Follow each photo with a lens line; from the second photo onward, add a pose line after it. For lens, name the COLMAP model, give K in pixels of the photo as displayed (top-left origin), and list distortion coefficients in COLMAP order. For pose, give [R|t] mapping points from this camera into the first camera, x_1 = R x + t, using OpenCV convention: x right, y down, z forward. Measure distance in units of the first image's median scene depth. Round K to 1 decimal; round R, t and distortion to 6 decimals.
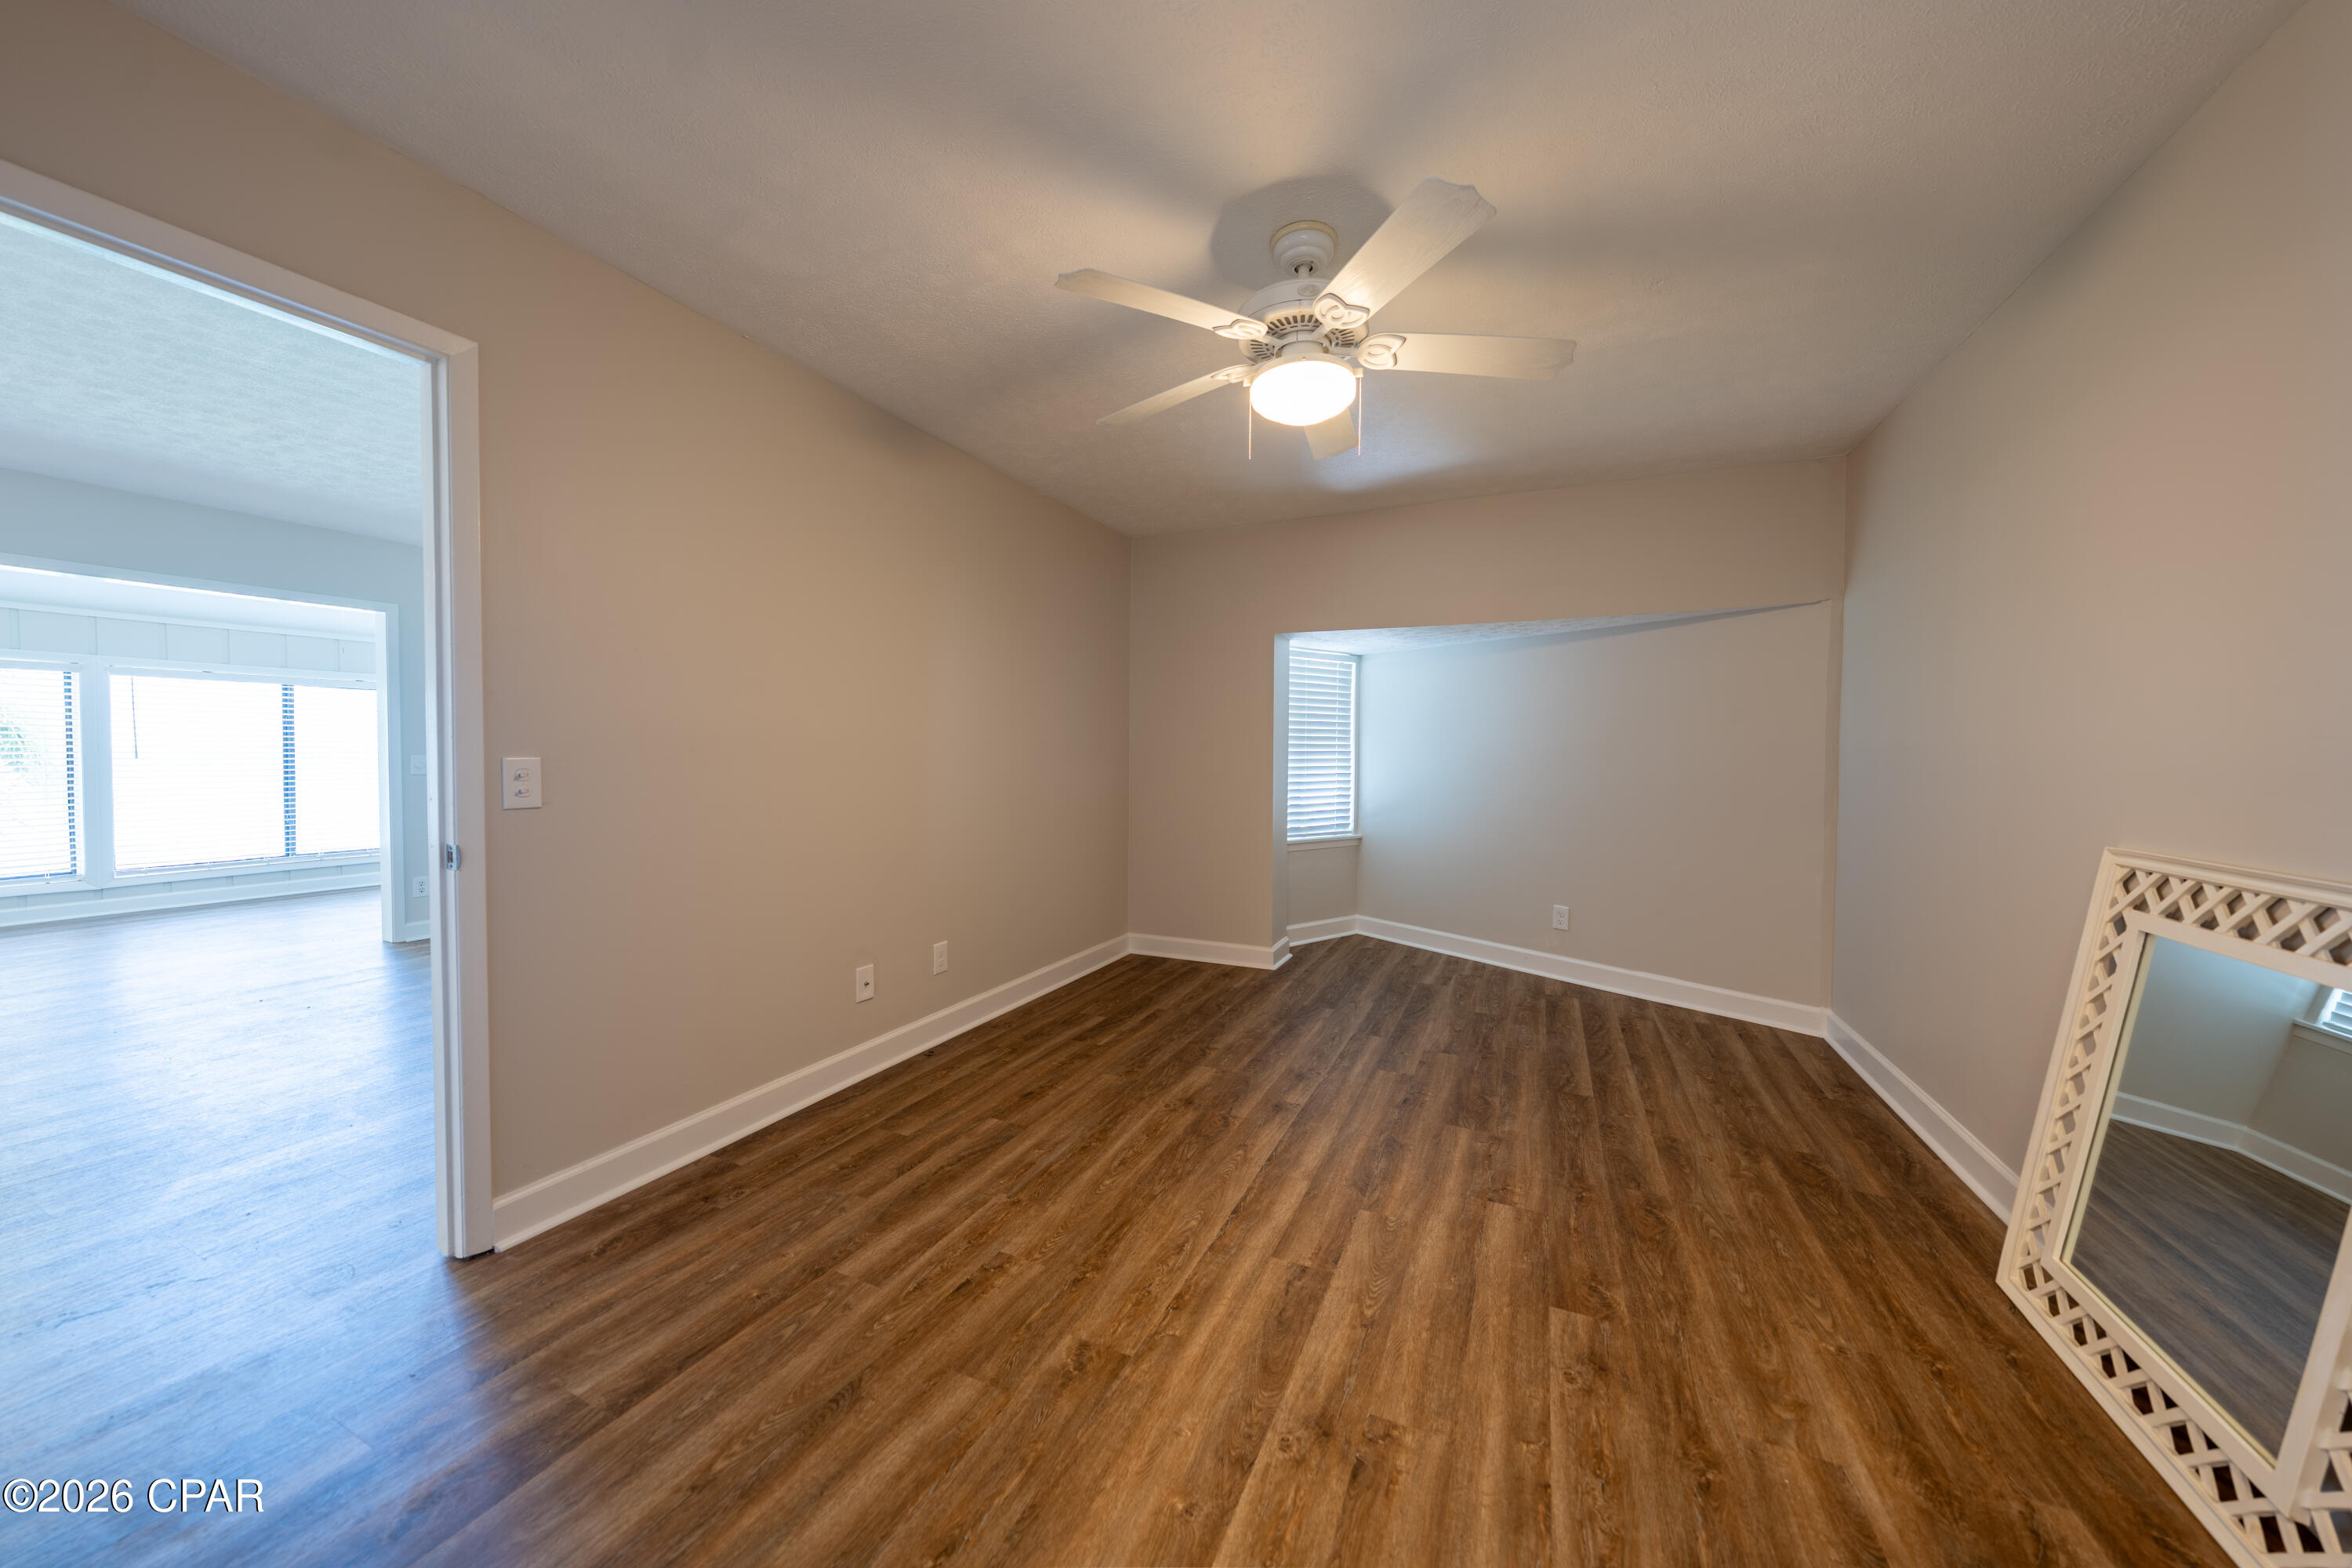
lens RADIAL K [[799.3, 0, 1180.7], [0, 799.3, 777.6], [0, 0, 1]] dist [-0.002472, 0.000034]
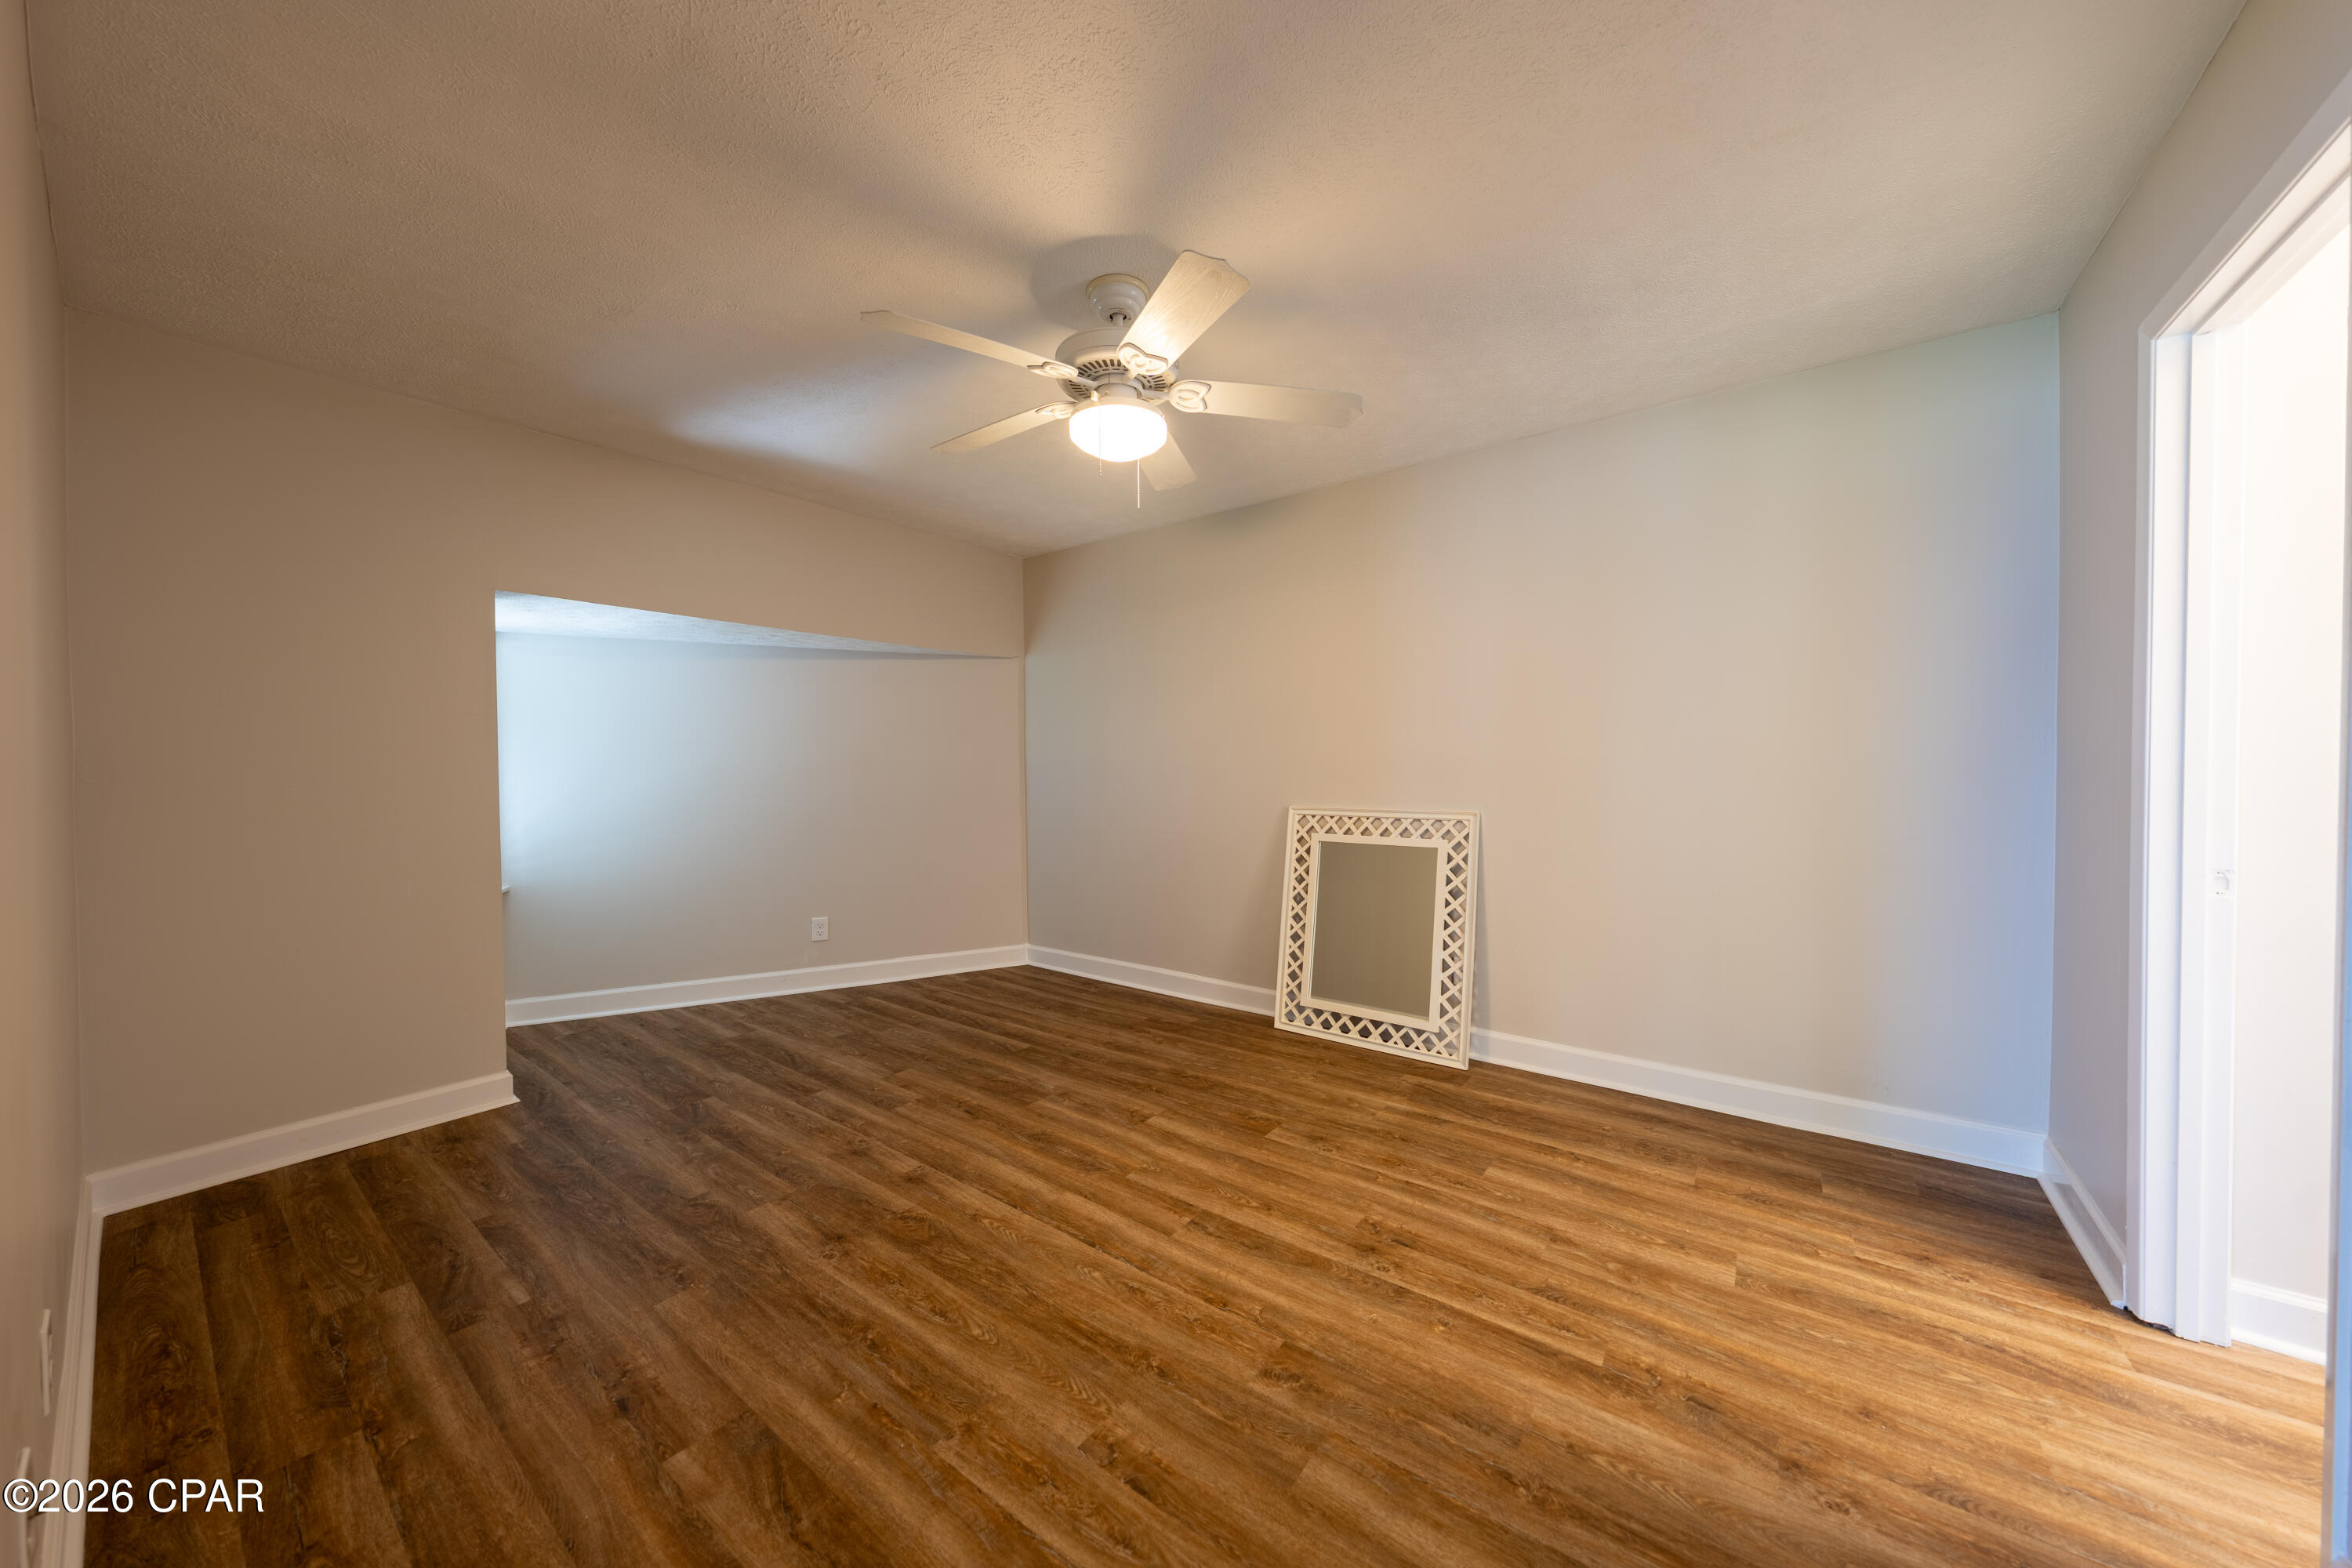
lens RADIAL K [[799.3, 0, 1180.7], [0, 799.3, 777.6], [0, 0, 1]] dist [-0.002472, 0.000034]
pose [[0.220495, -0.026096, 0.975039, -0.777717], [0.040723, 0.999017, 0.017529, -0.029700], [-0.974538, 0.035842, 0.221341, 0.617326]]
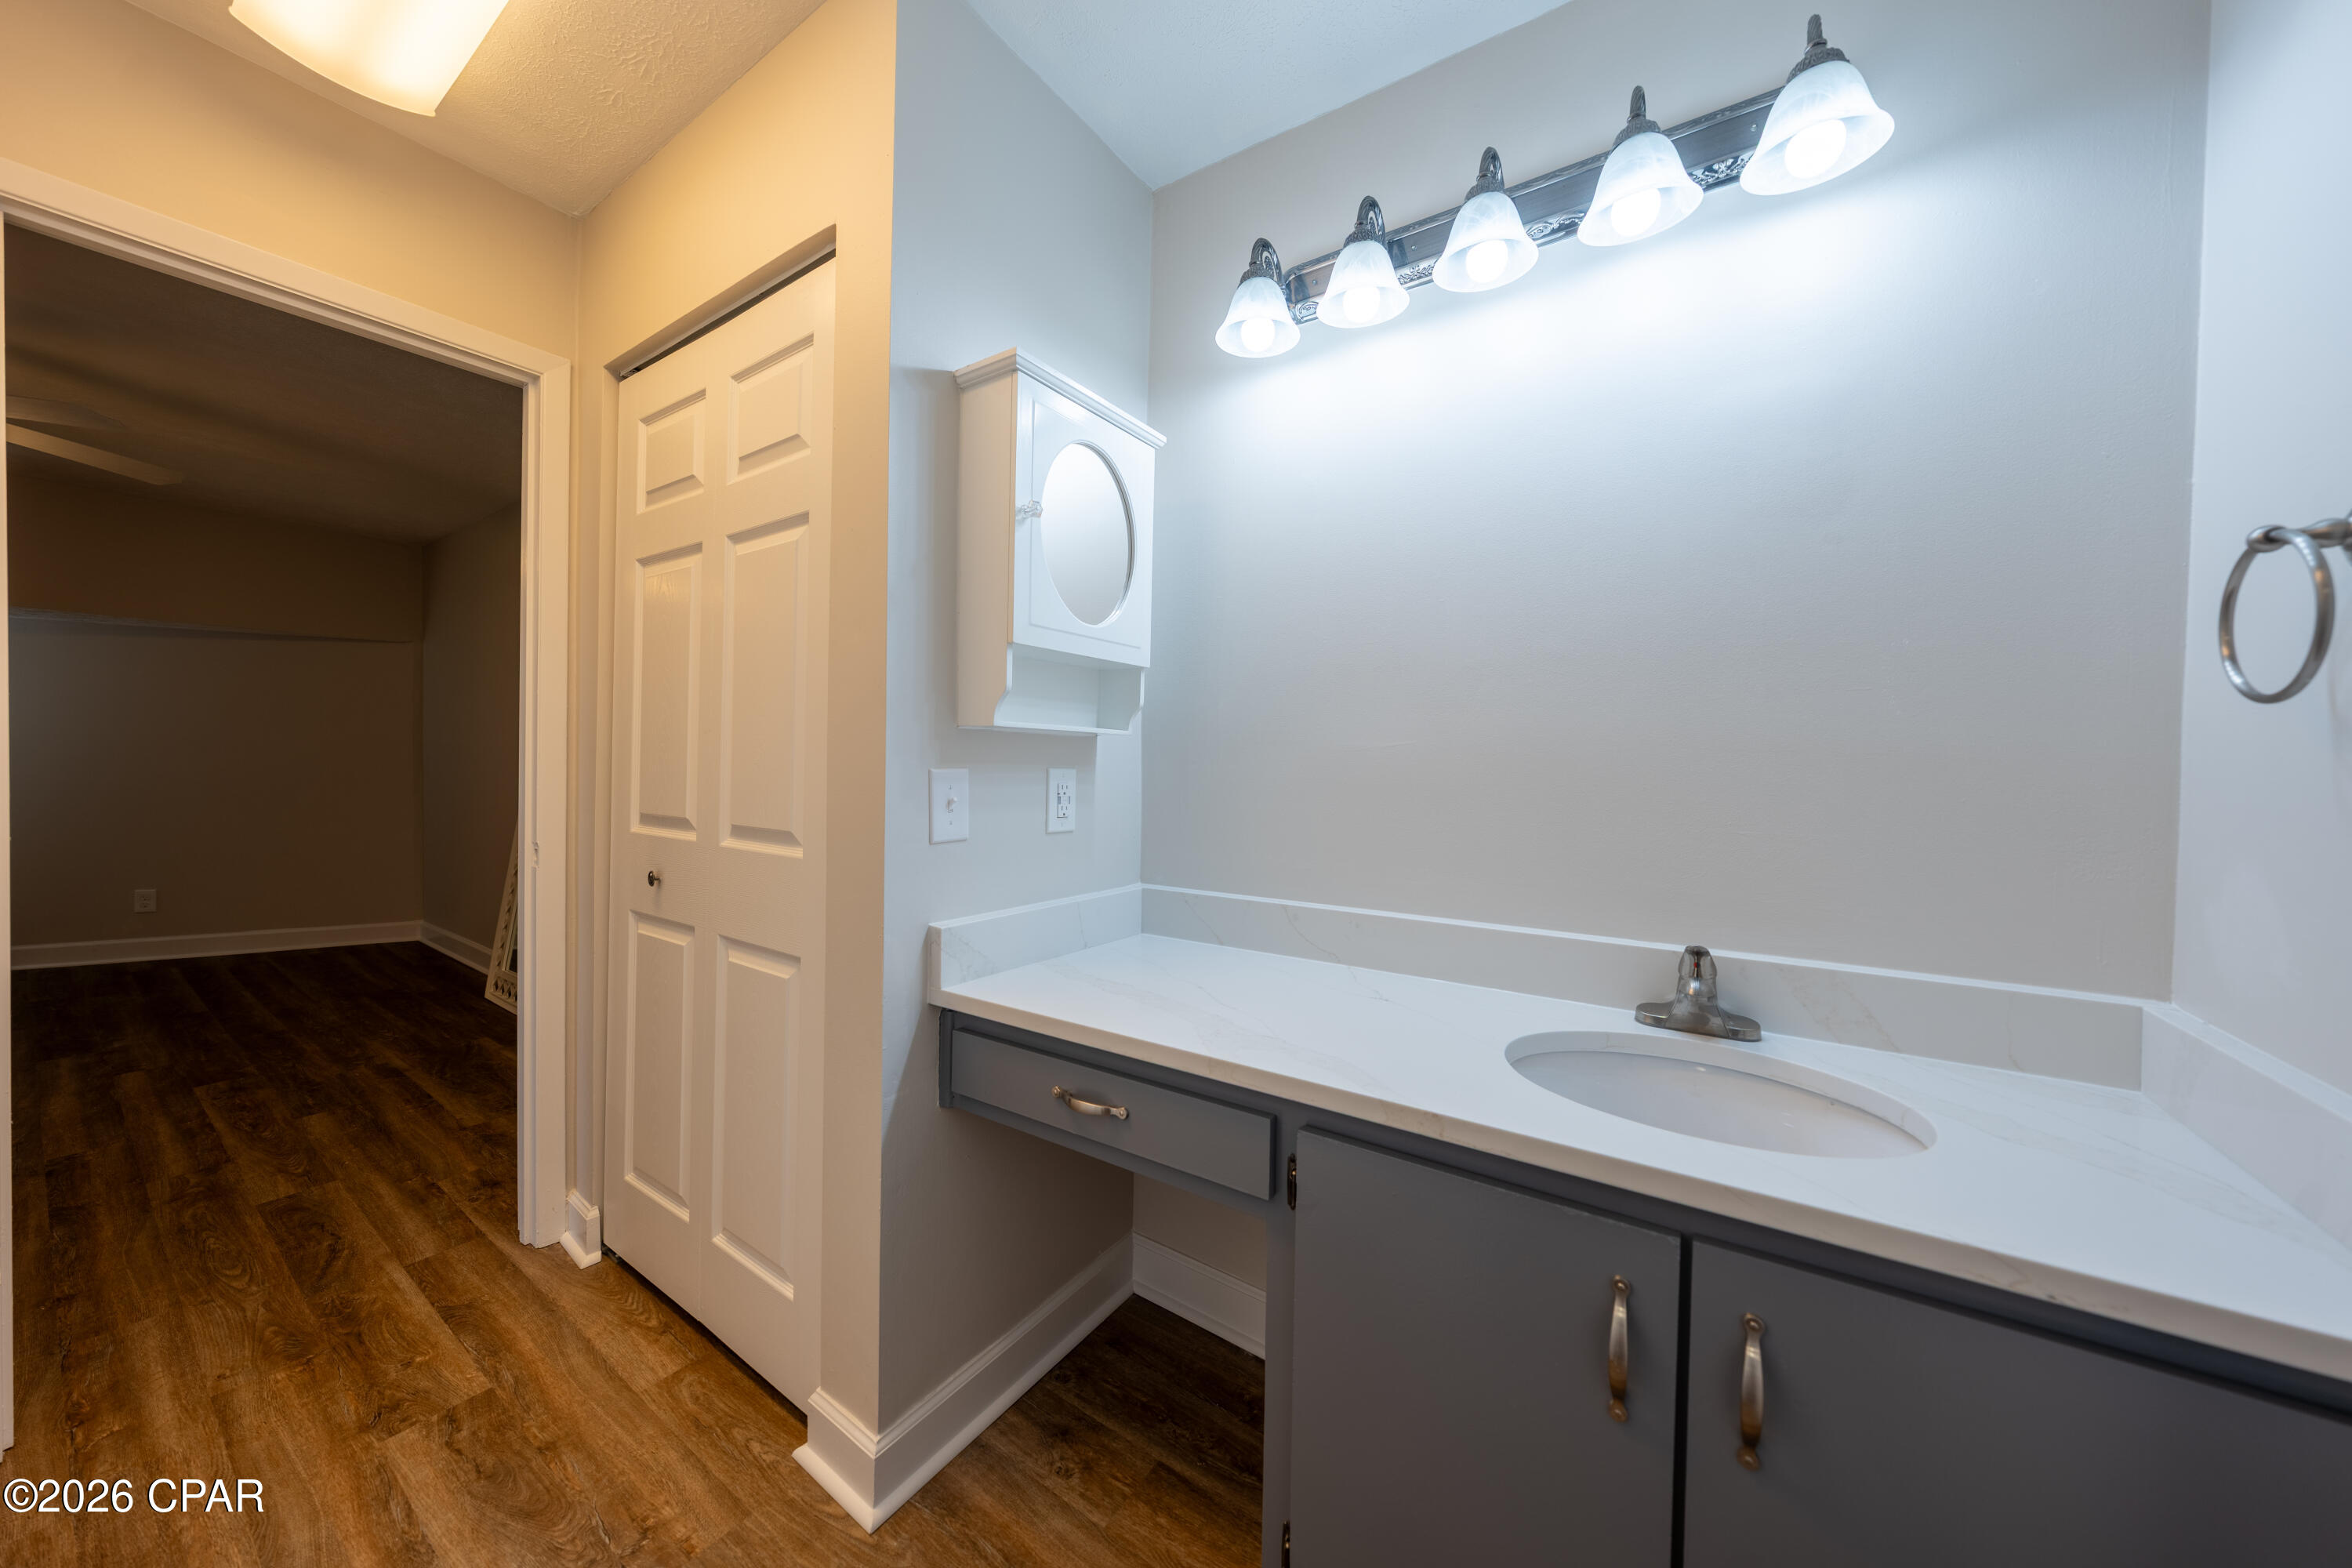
lens RADIAL K [[789.9, 0, 1175.4], [0, 789.9, 784.4], [0, 0, 1]] dist [-0.000198, 0.000090]
pose [[0.169680, -0.029688, 0.985052, -0.580384], [0.013735, 0.999520, 0.027758, 0.027248], [-0.985404, 0.008820, 0.170006, -0.947570]]
